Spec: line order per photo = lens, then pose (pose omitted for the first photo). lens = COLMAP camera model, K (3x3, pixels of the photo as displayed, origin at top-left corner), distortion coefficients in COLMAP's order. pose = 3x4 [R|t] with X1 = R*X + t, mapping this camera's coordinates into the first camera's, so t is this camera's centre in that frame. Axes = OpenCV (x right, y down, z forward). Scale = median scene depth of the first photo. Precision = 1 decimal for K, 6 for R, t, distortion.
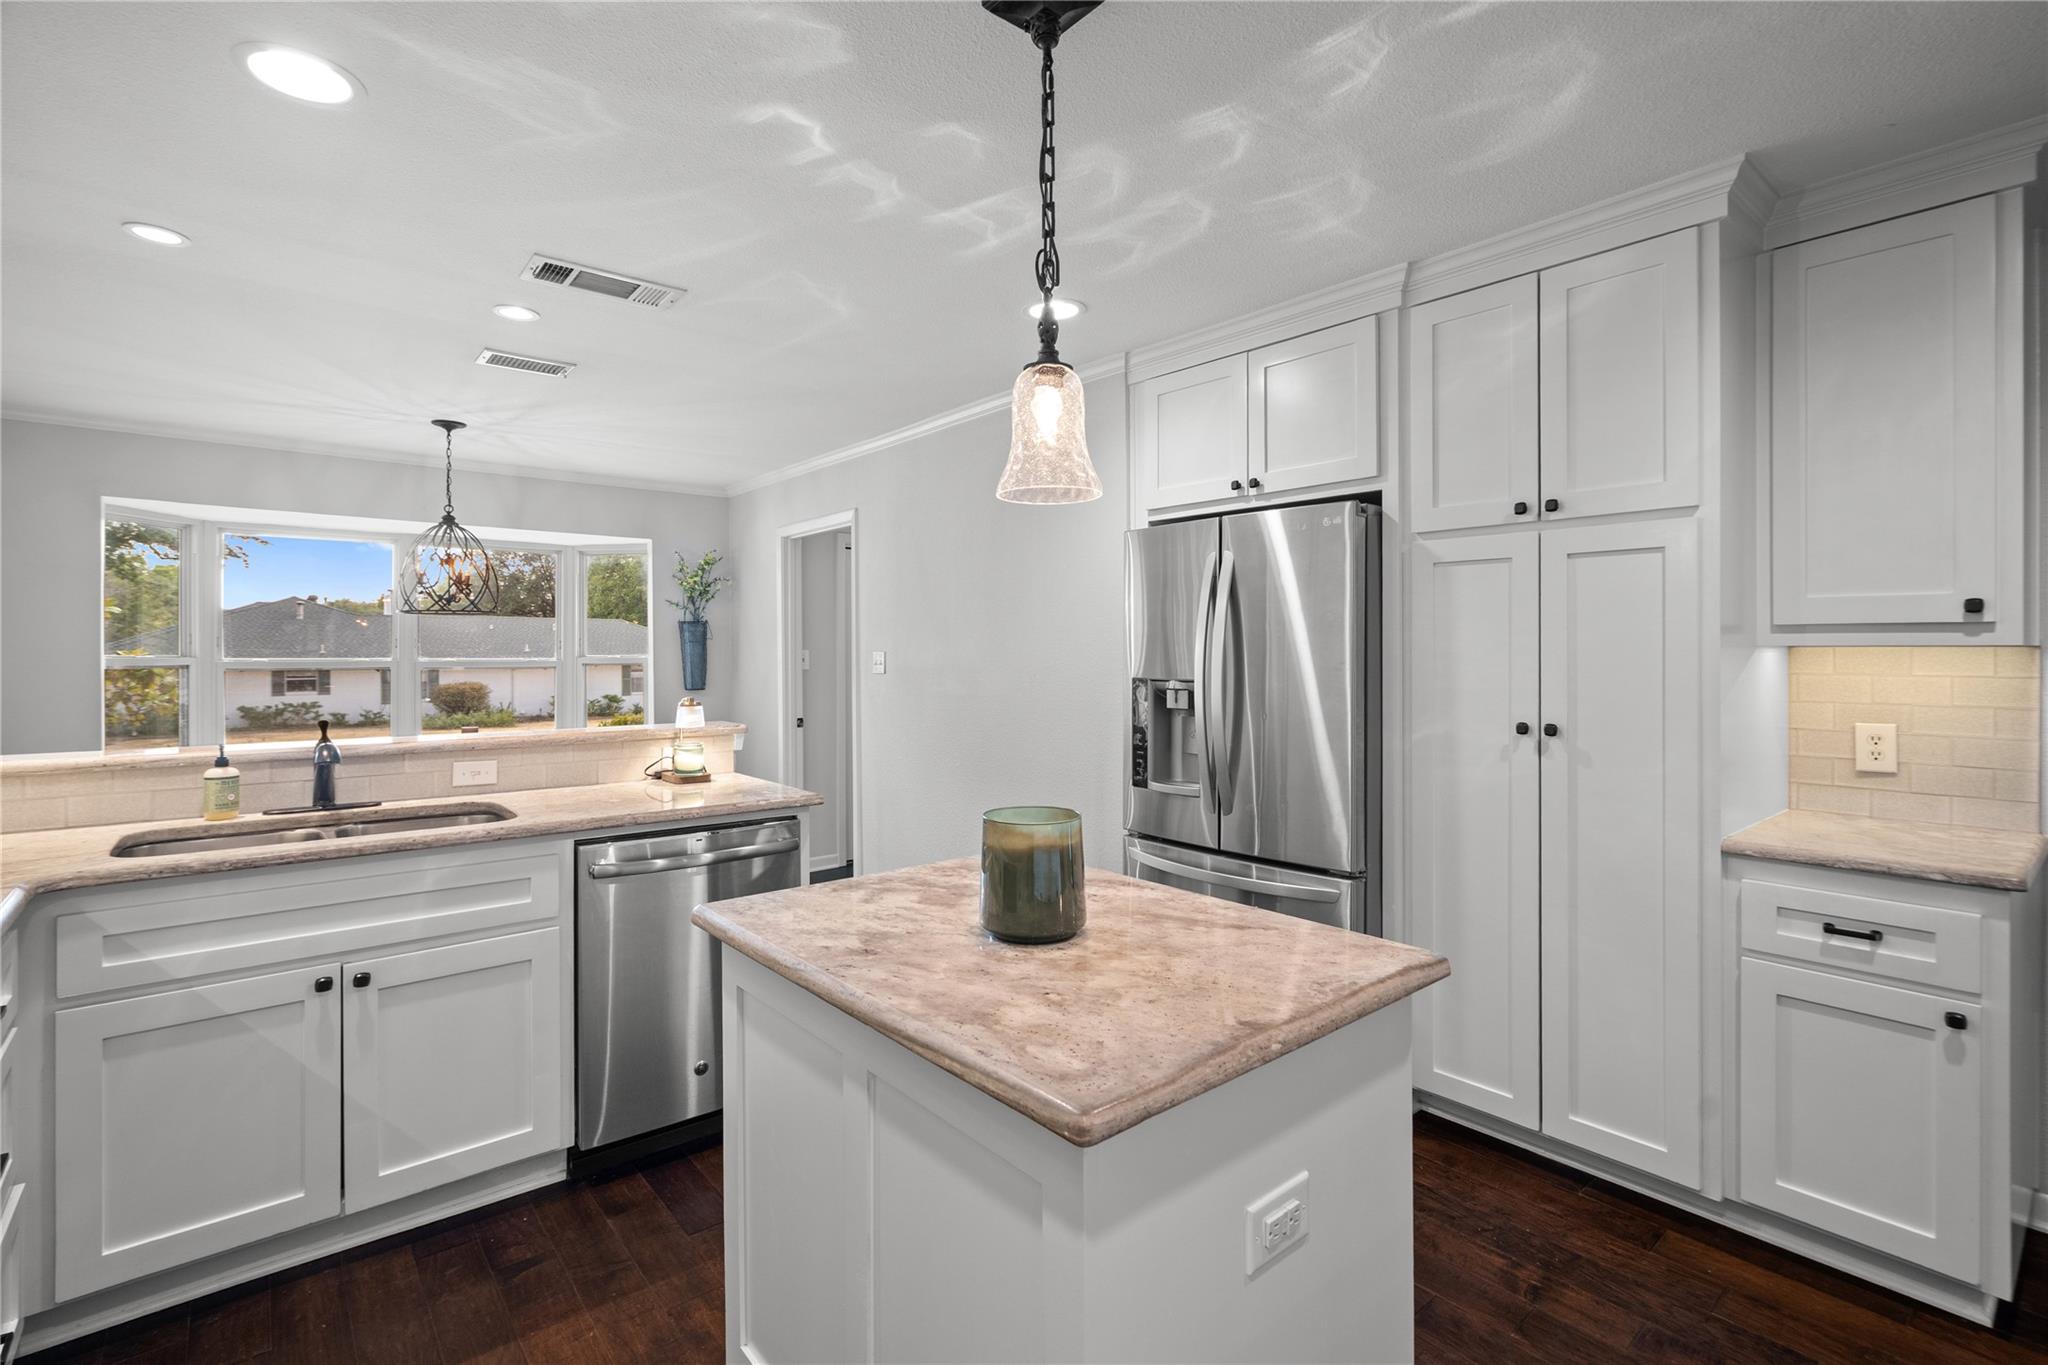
lens RADIAL K [[947.2, 0, 1027.7], [0, 947.2, 653.6], [0, 0, 1]] dist [-0.006682, -0.000380]
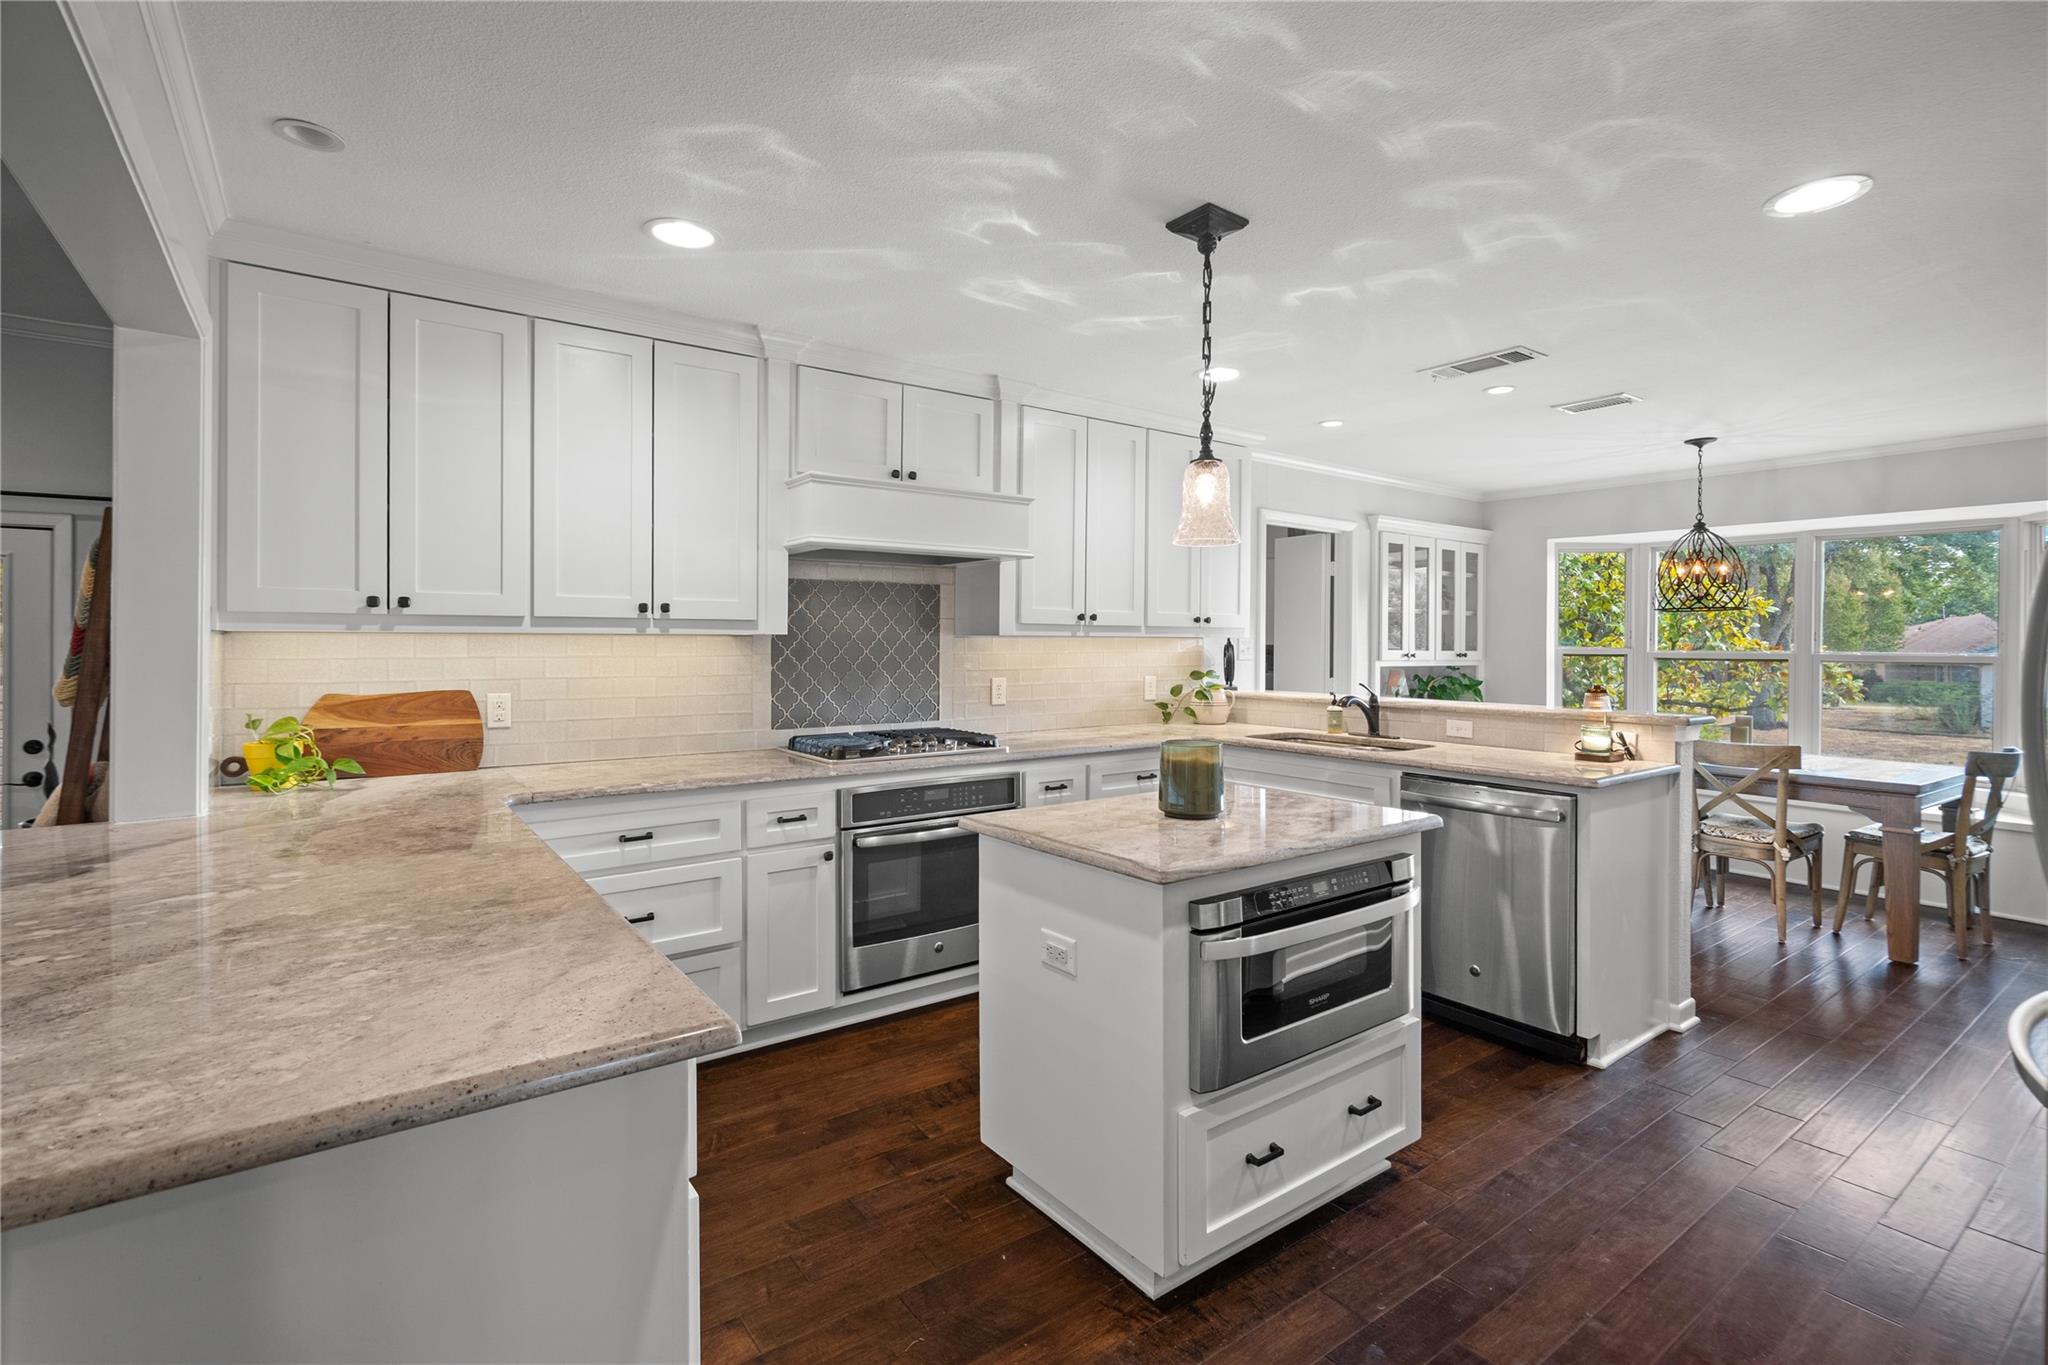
lens RADIAL K [[947.2, 0, 1027.7], [0, 947.2, 653.6], [0, 0, 1]] dist [-0.006682, -0.000380]
pose [[-0.055026, 0.005524, -0.998470, 0.916971], [-0.004852, 0.999971, 0.005800, 0.010283], [0.998473, 0.005164, -0.054997, 0.445632]]
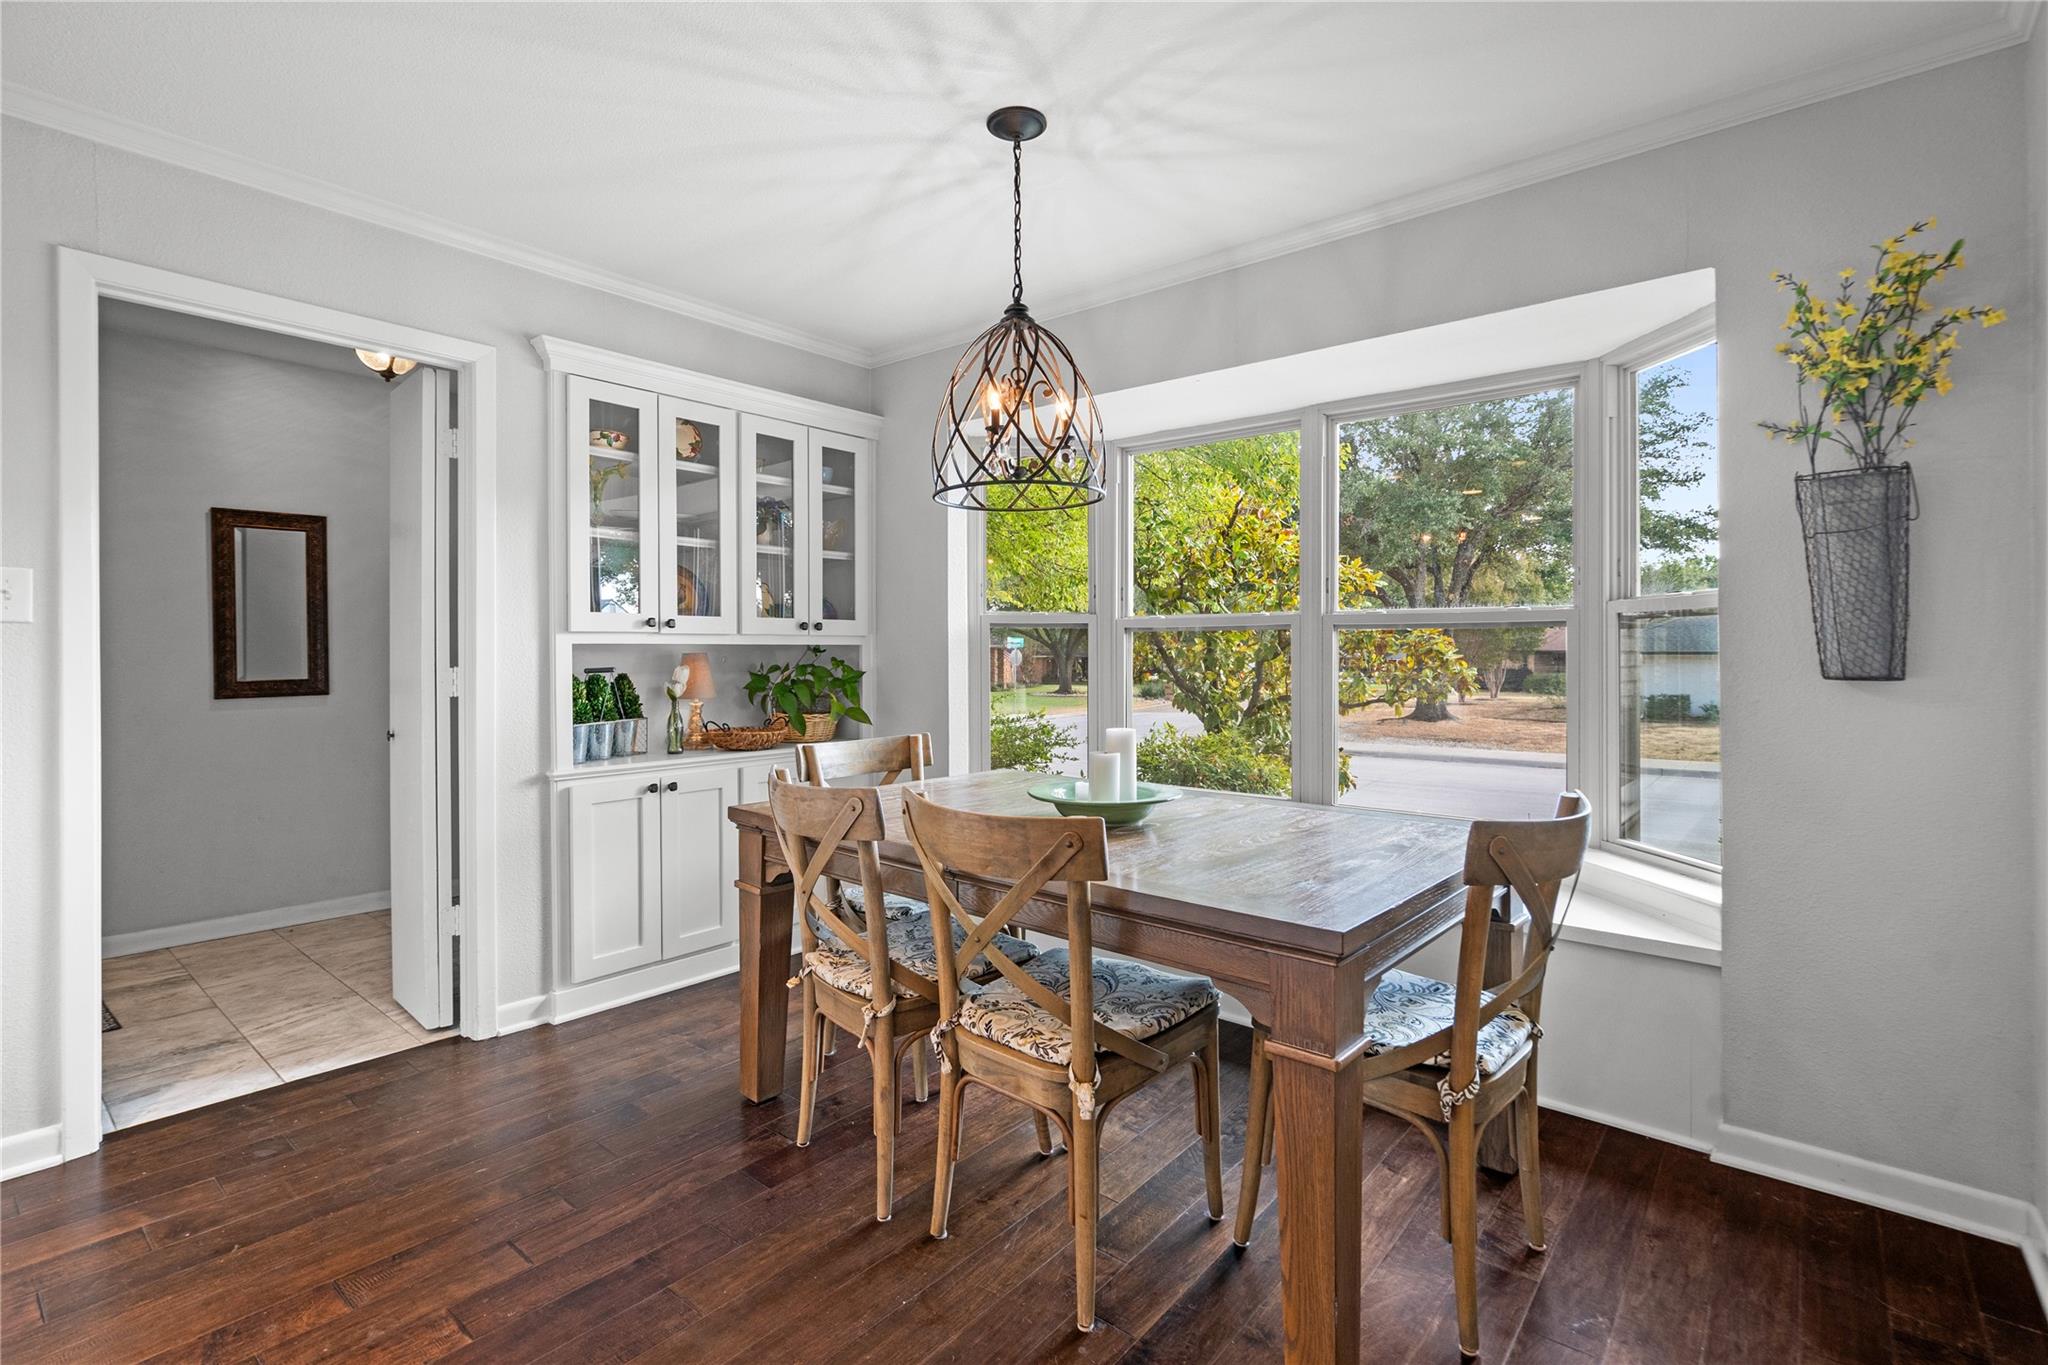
lens RADIAL K [[947.2, 0, 1027.7], [0, 947.2, 653.6], [0, 0, 1]] dist [-0.006682, -0.000380]
pose [[0.187249, 0.000072, -0.982313, -0.193406], [0.004895, 0.999988, 0.001006, 0.064242], [0.982300, -0.004997, 0.187246, 1.505085]]
